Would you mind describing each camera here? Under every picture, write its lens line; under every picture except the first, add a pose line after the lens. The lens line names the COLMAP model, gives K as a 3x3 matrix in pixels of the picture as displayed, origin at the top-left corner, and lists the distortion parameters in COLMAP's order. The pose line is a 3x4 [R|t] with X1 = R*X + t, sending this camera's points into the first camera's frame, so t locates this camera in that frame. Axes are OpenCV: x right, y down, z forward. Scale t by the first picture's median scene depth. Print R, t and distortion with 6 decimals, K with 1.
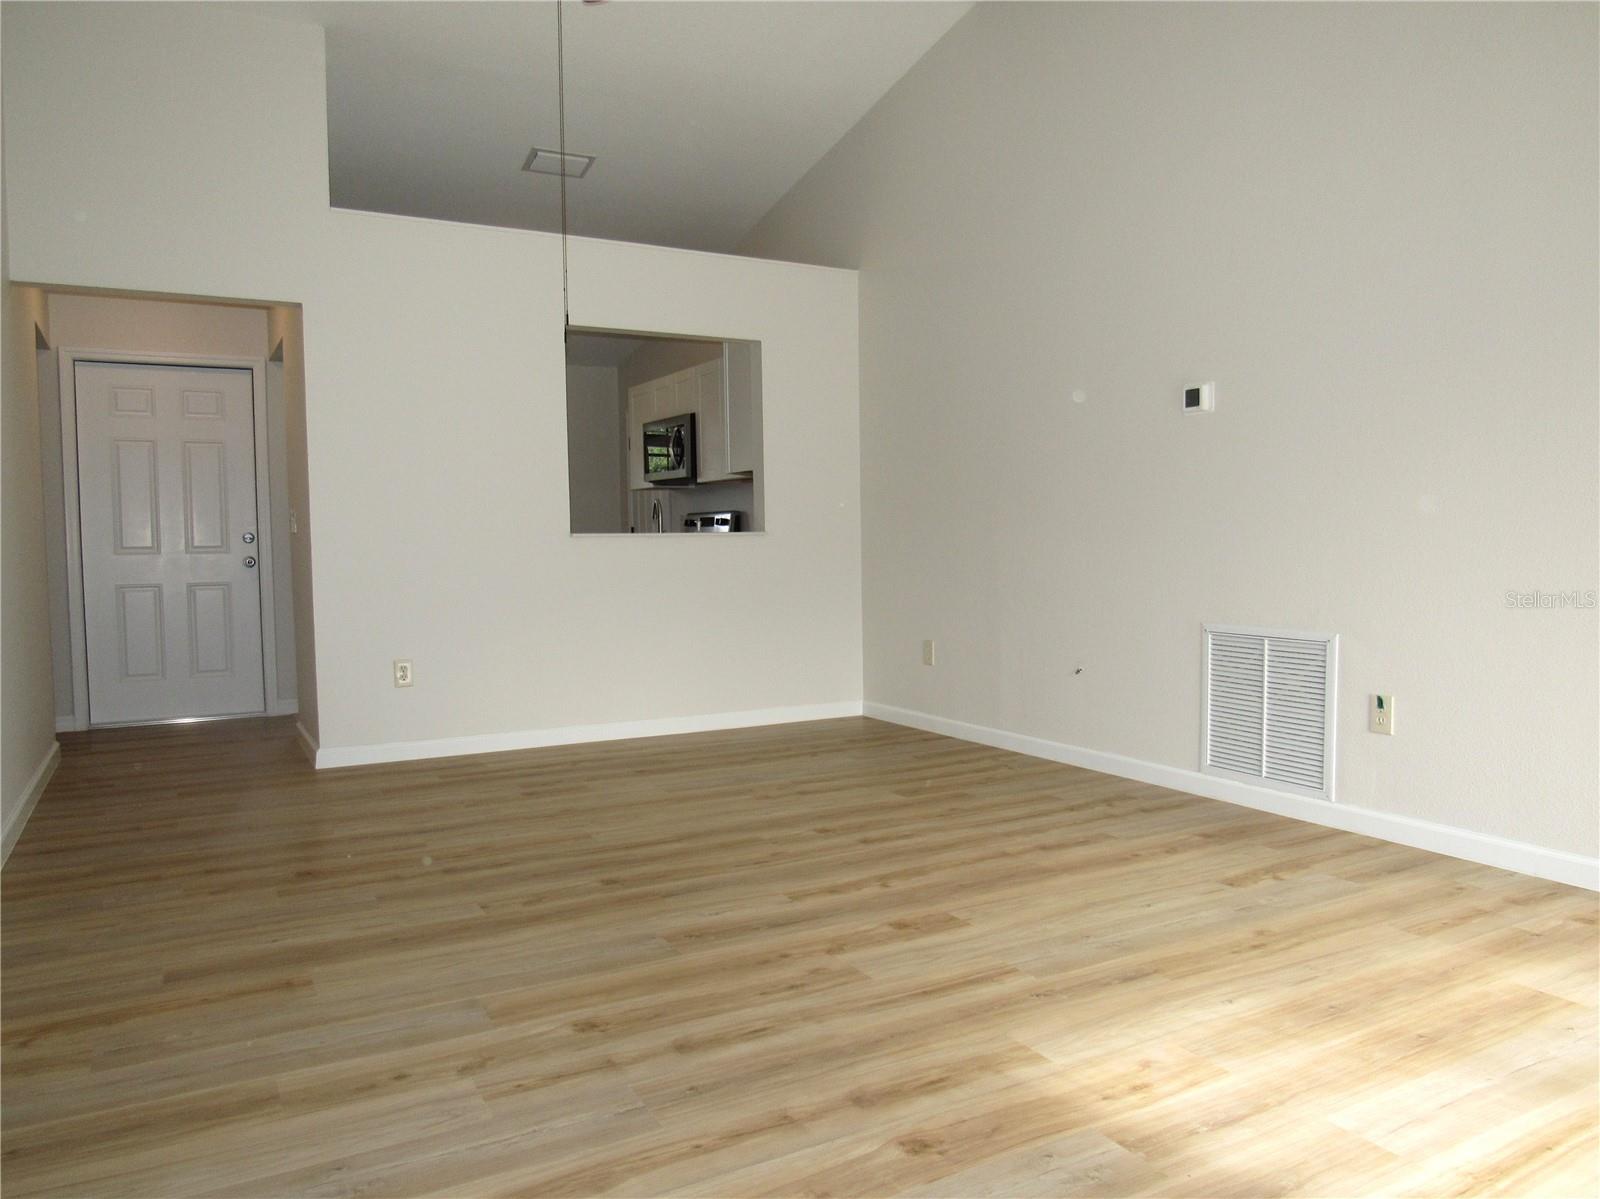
lens RADIAL K [[1135.2, 0, 800.0], [0, 1135.2, 599.5], [0, 0, 1]] dist [-0.034126, 0.004174]
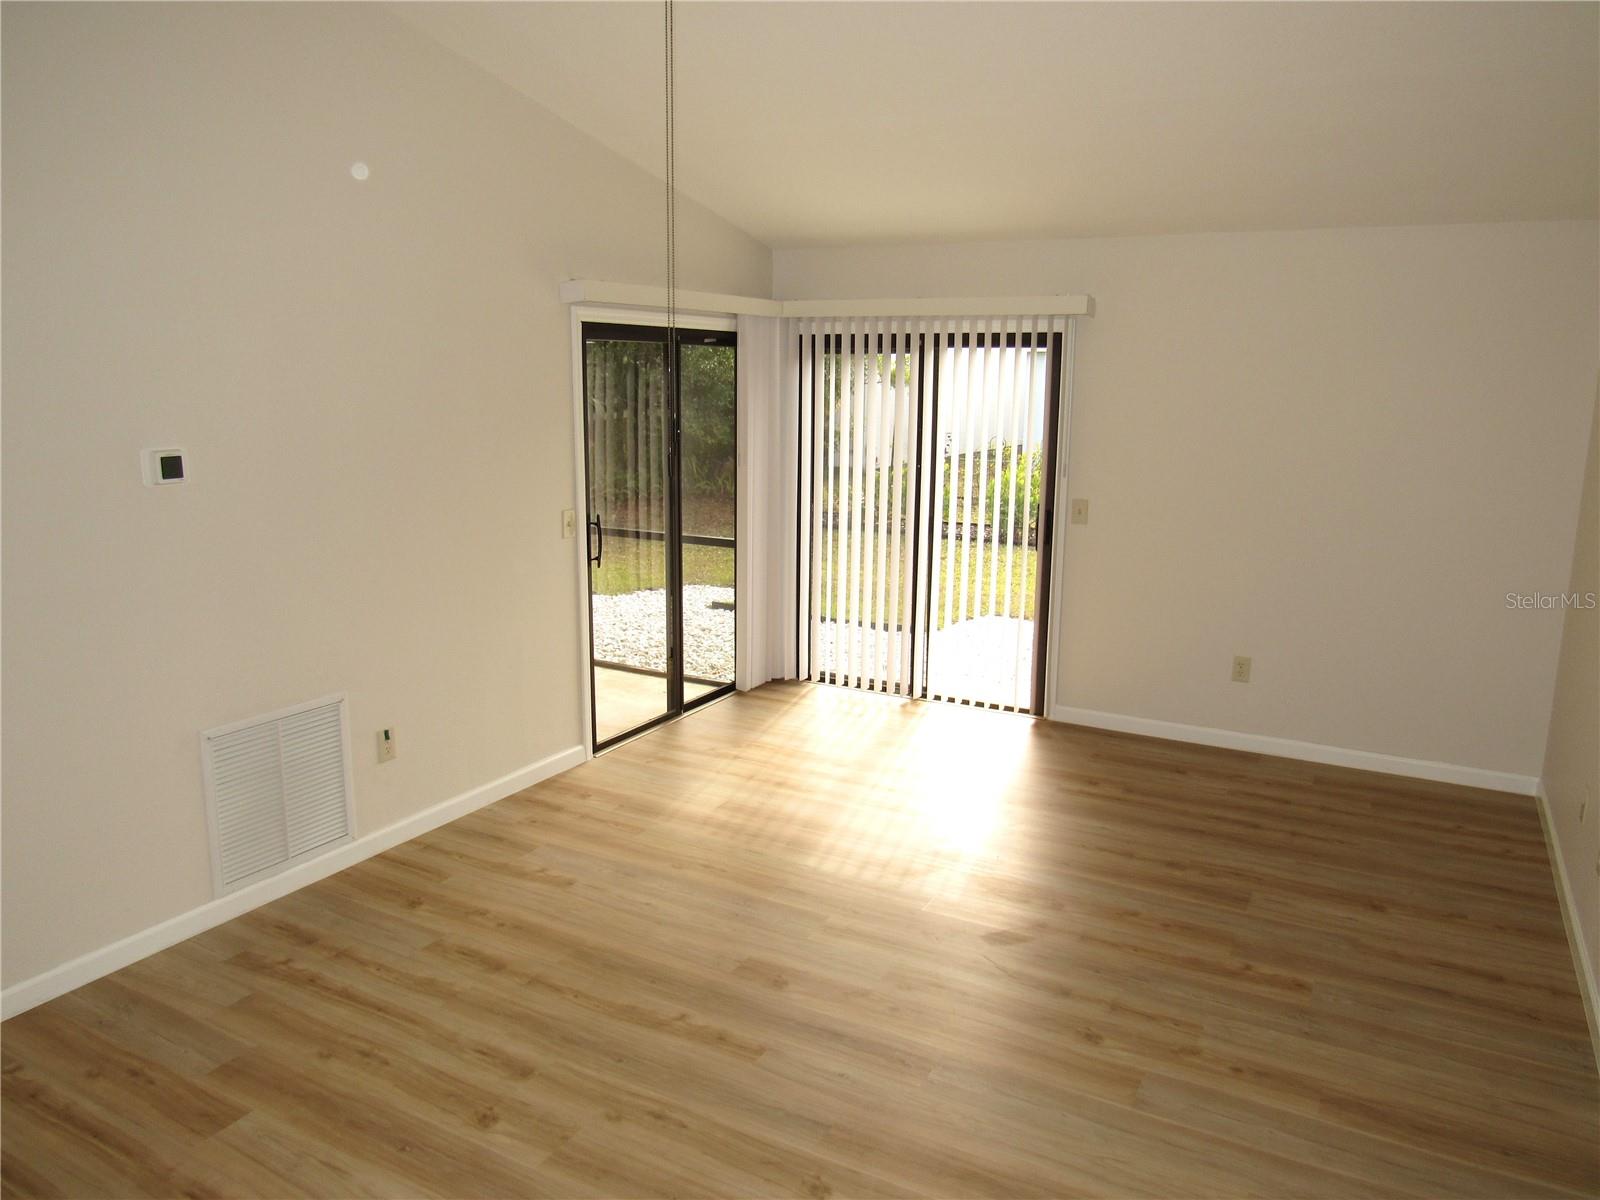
lens RADIAL K [[1135.2, 0, 800.0], [0, 1135.2, 600.0], [0, 0, 1]] dist [-0.034126, 0.004174]
pose [[-0.531489, -0.158771, 0.832053, -0.816184], [0.044142, 0.975751, 0.214387, -0.340552], [-0.845914, 0.150673, -0.511592, 1.496661]]
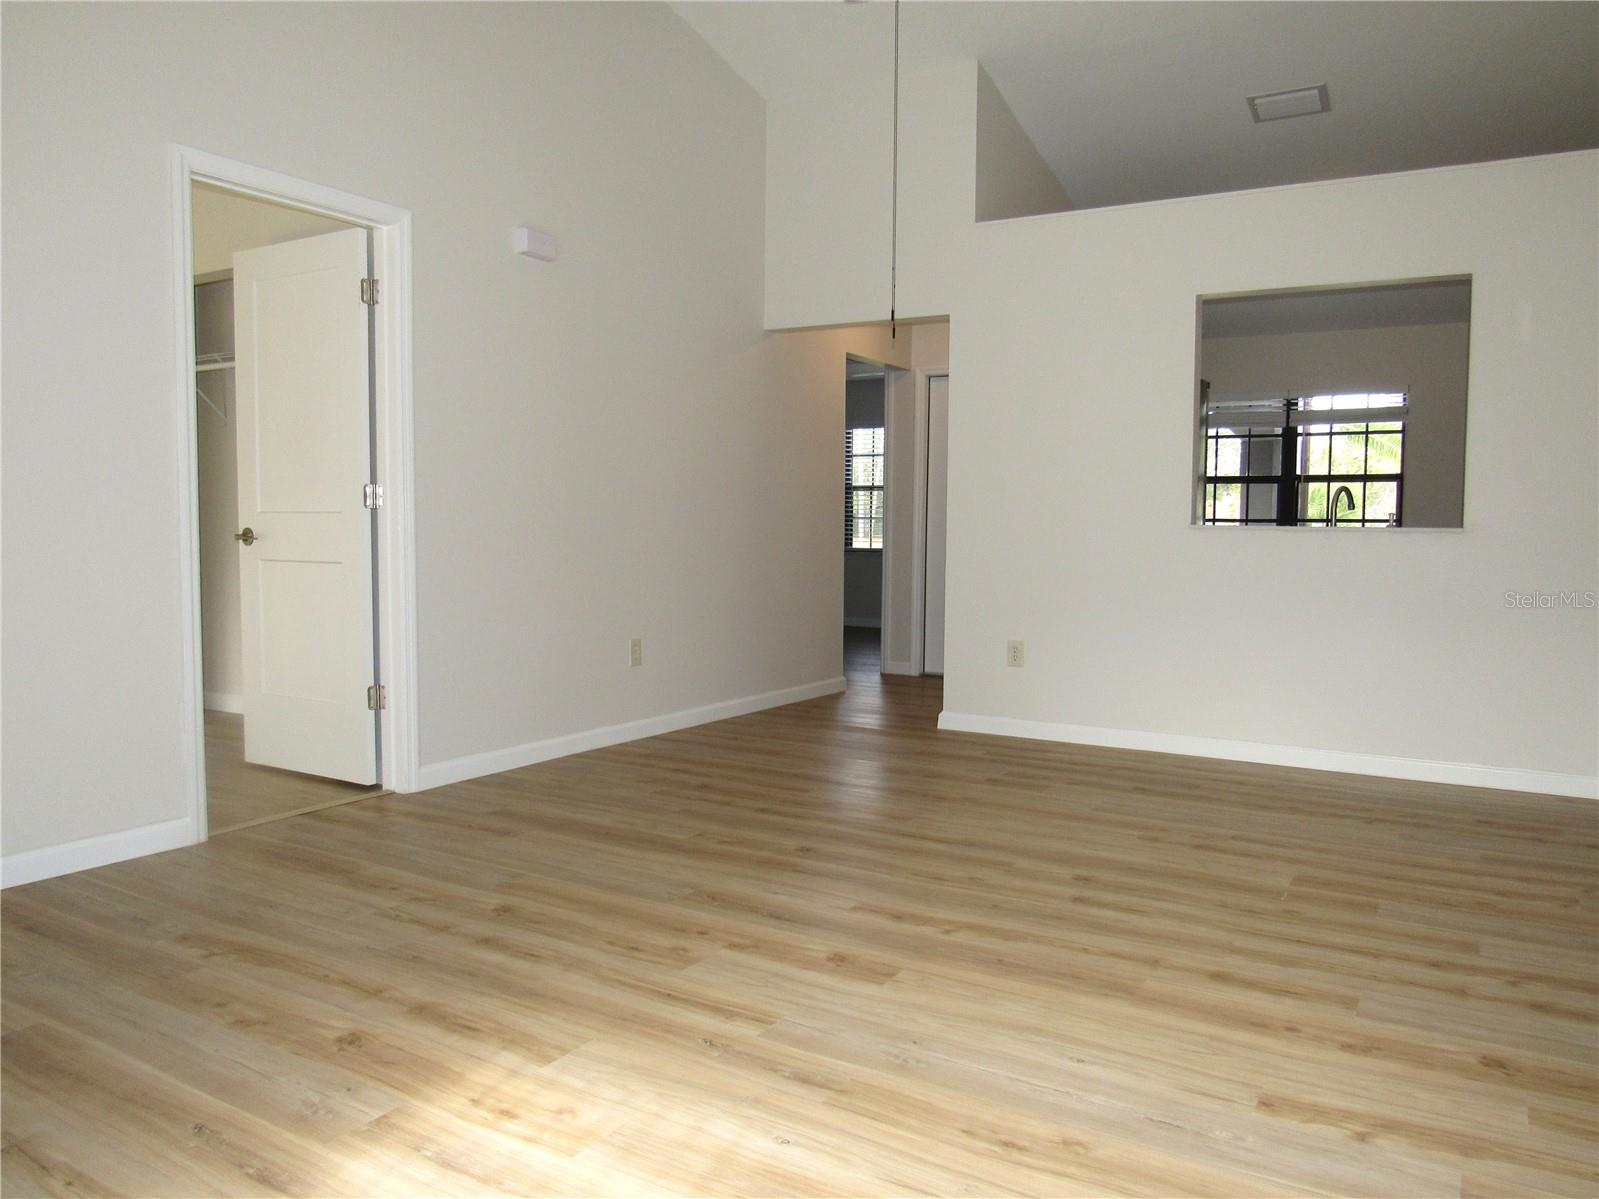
lens RADIAL K [[1168.4, 0, 799.5], [0, 1168.4, 599.5], [0, 0, 1]] dist [-0.026527, 0.001041]
pose [[0.501697, 0.073994, -0.861873, 0.848312], [-0.065745, 0.996715, 0.047300, -0.041204], [0.862542, 0.032933, 0.504913, 0.483936]]
